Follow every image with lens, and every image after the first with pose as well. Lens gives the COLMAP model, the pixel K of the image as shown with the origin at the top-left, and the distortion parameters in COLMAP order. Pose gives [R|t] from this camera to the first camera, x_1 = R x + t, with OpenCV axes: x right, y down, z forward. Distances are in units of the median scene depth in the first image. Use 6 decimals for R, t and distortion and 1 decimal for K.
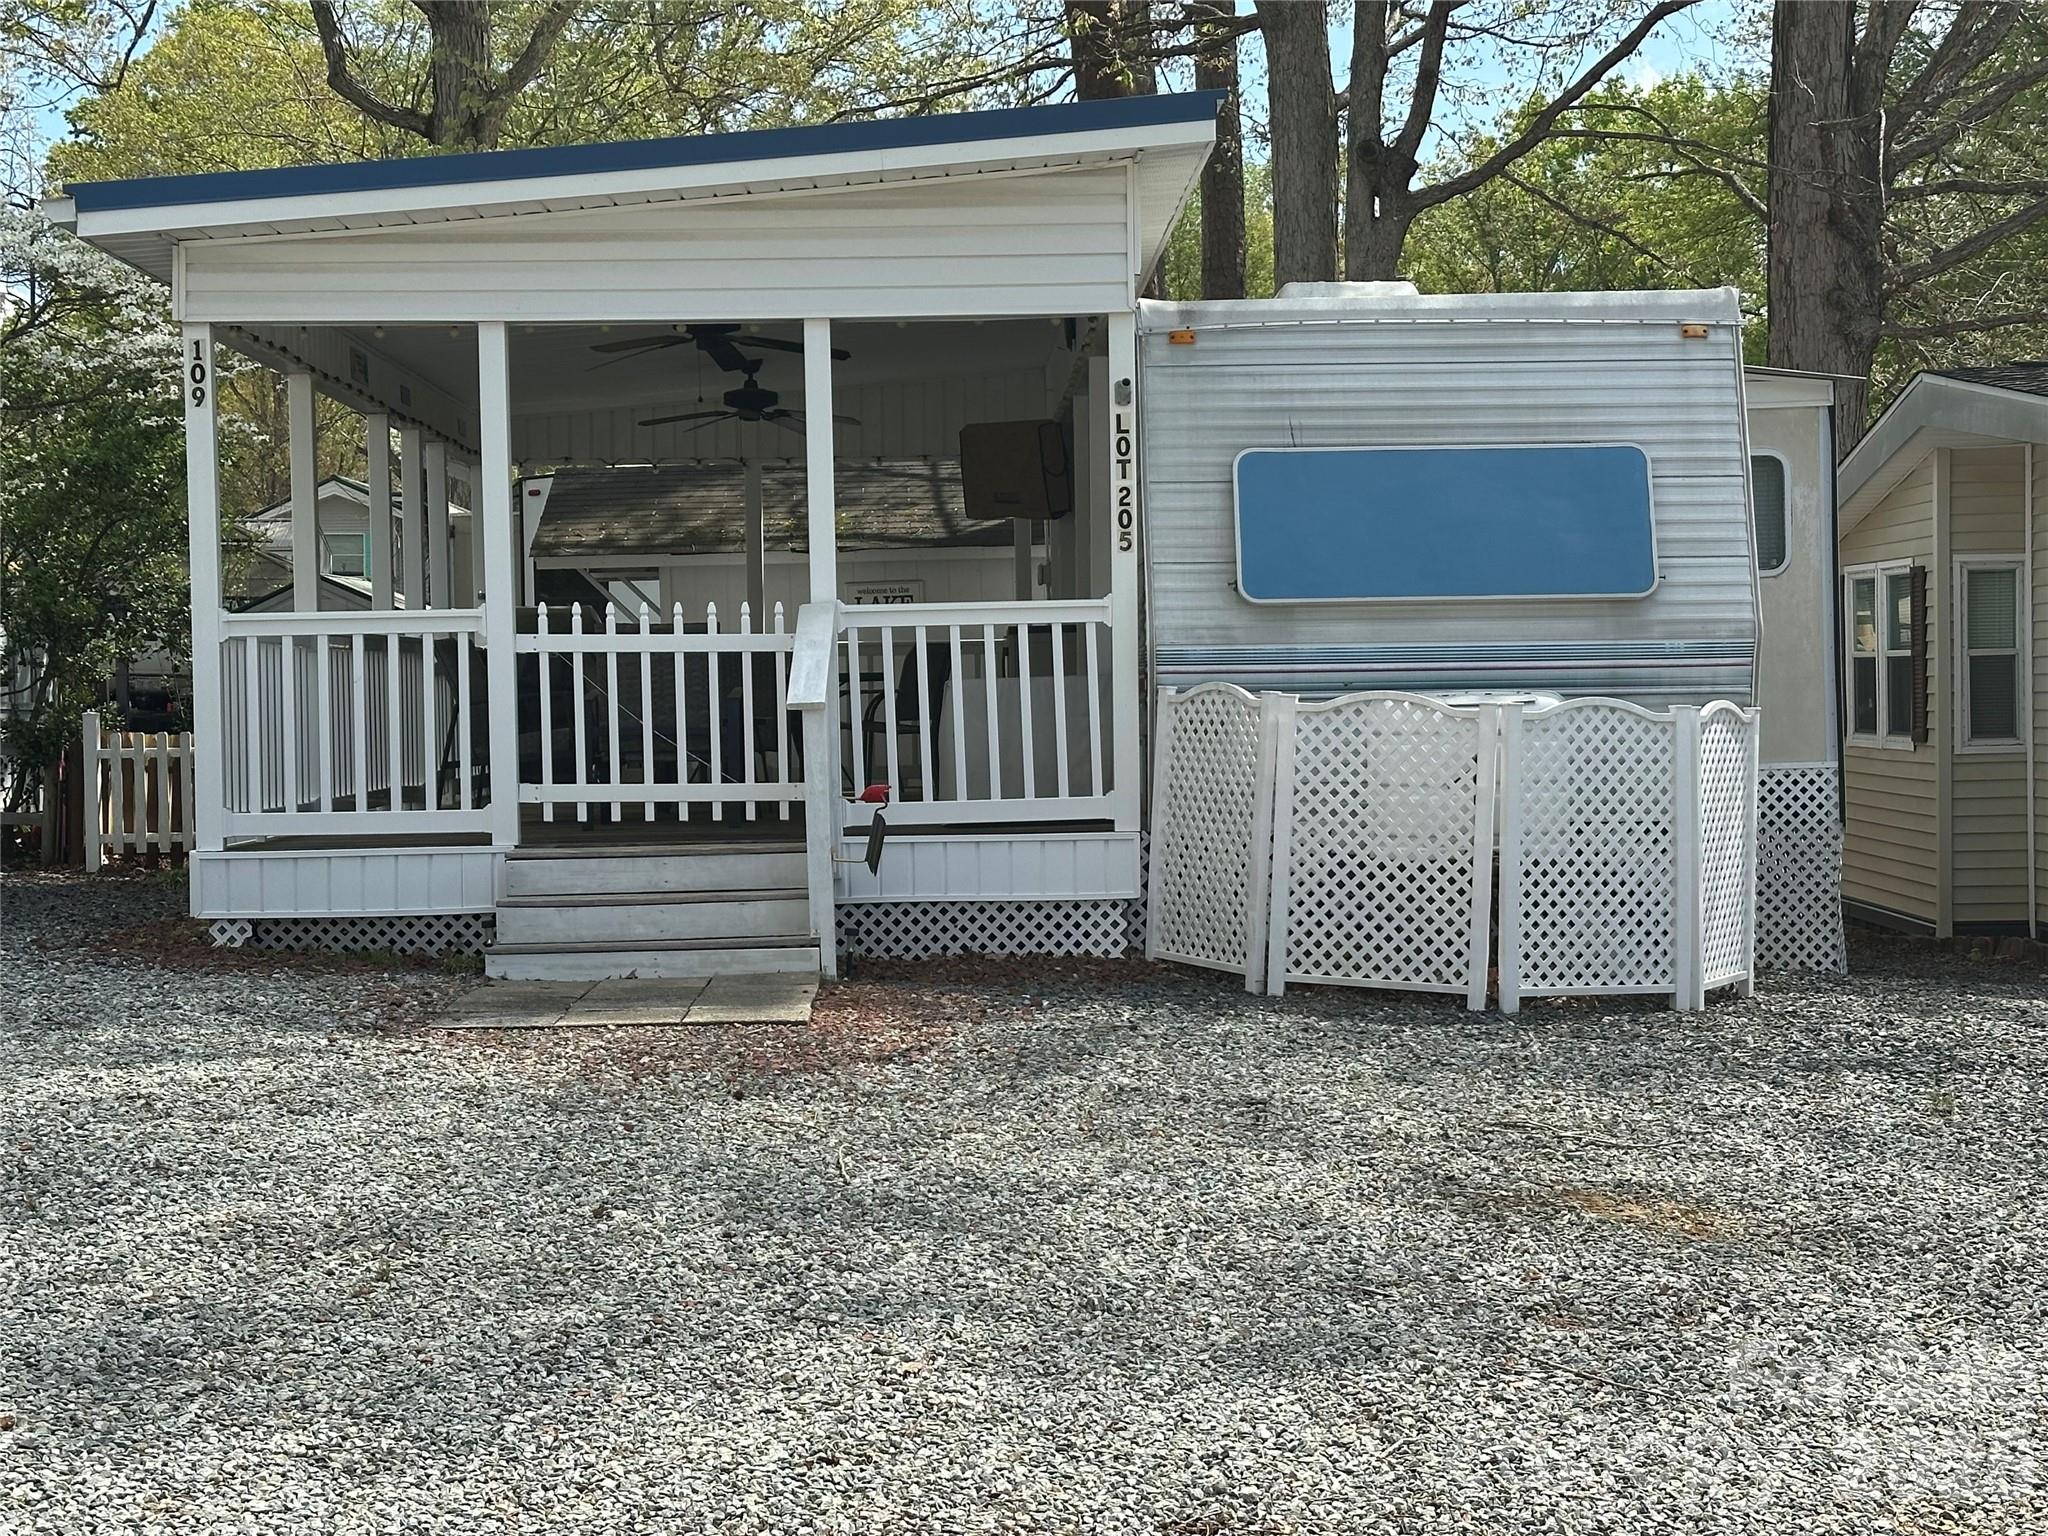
lens RADIAL K [[3258.7, 0, 1020.5], [0, 3258.7, 772.5], [0, 0, 1]] dist [0.181433, 0.000000]
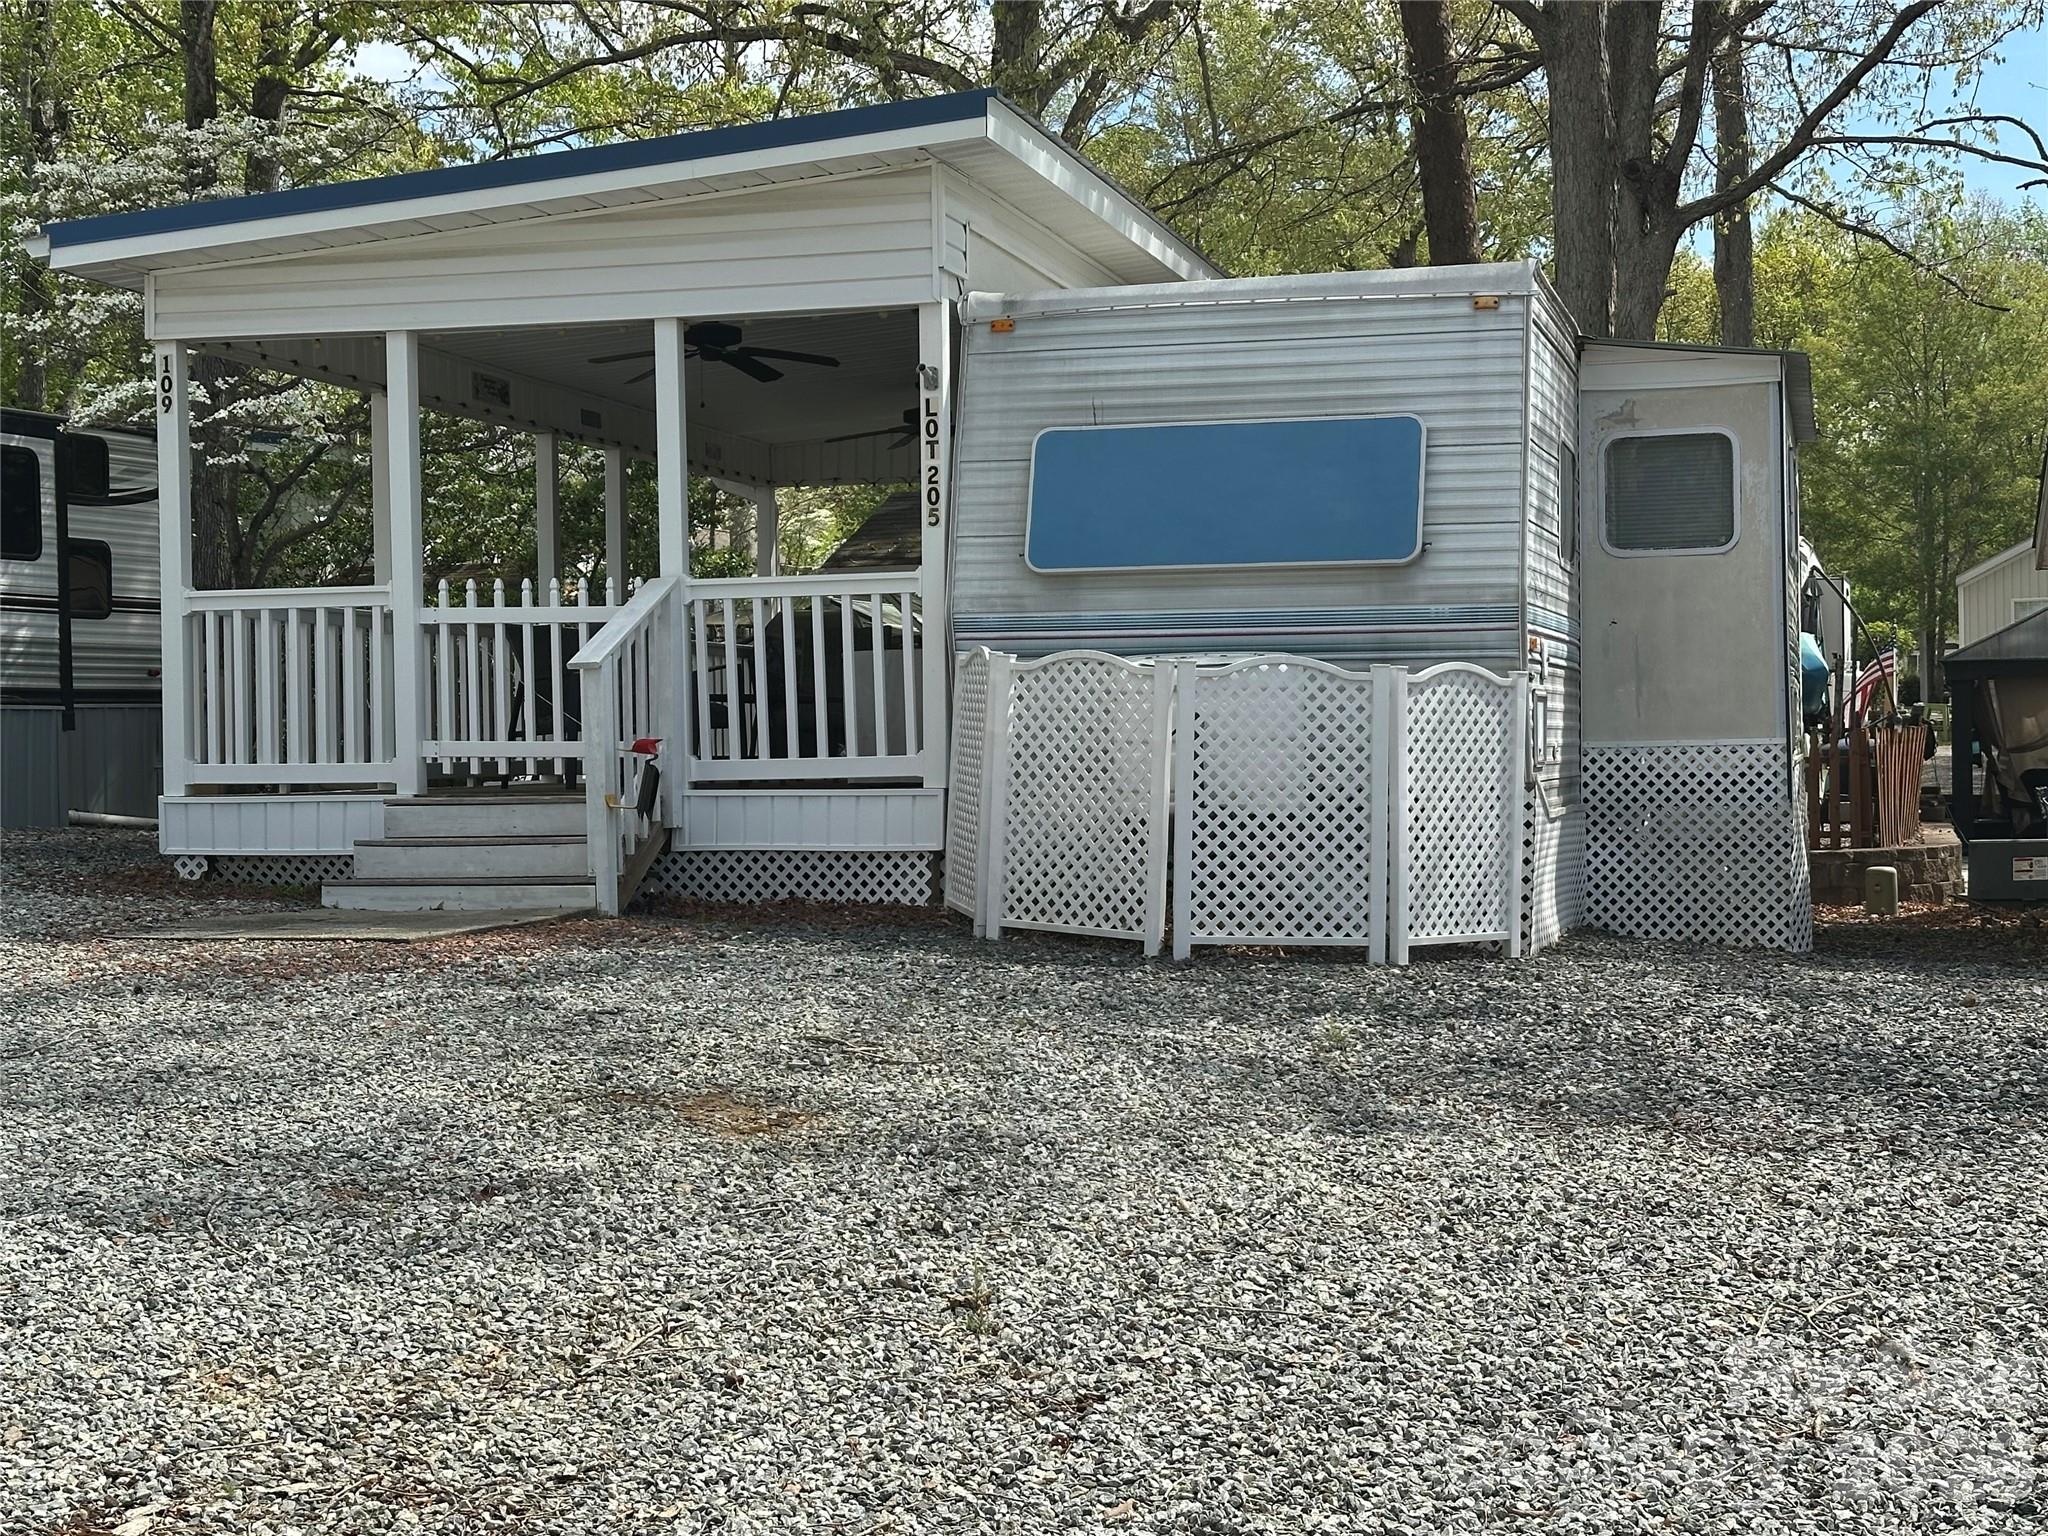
lens RADIAL K [[2892.4, 0, 1030.0], [0, 2892.4, 769.1], [0, 0, 1]] dist [0.162746, 0.000000]
pose [[0.956201, 0.008309, -0.292592, 0.341313], [-0.012120, 0.999864, -0.011215, 0.022182], [0.292459, 0.014270, 0.956172, 0.101877]]
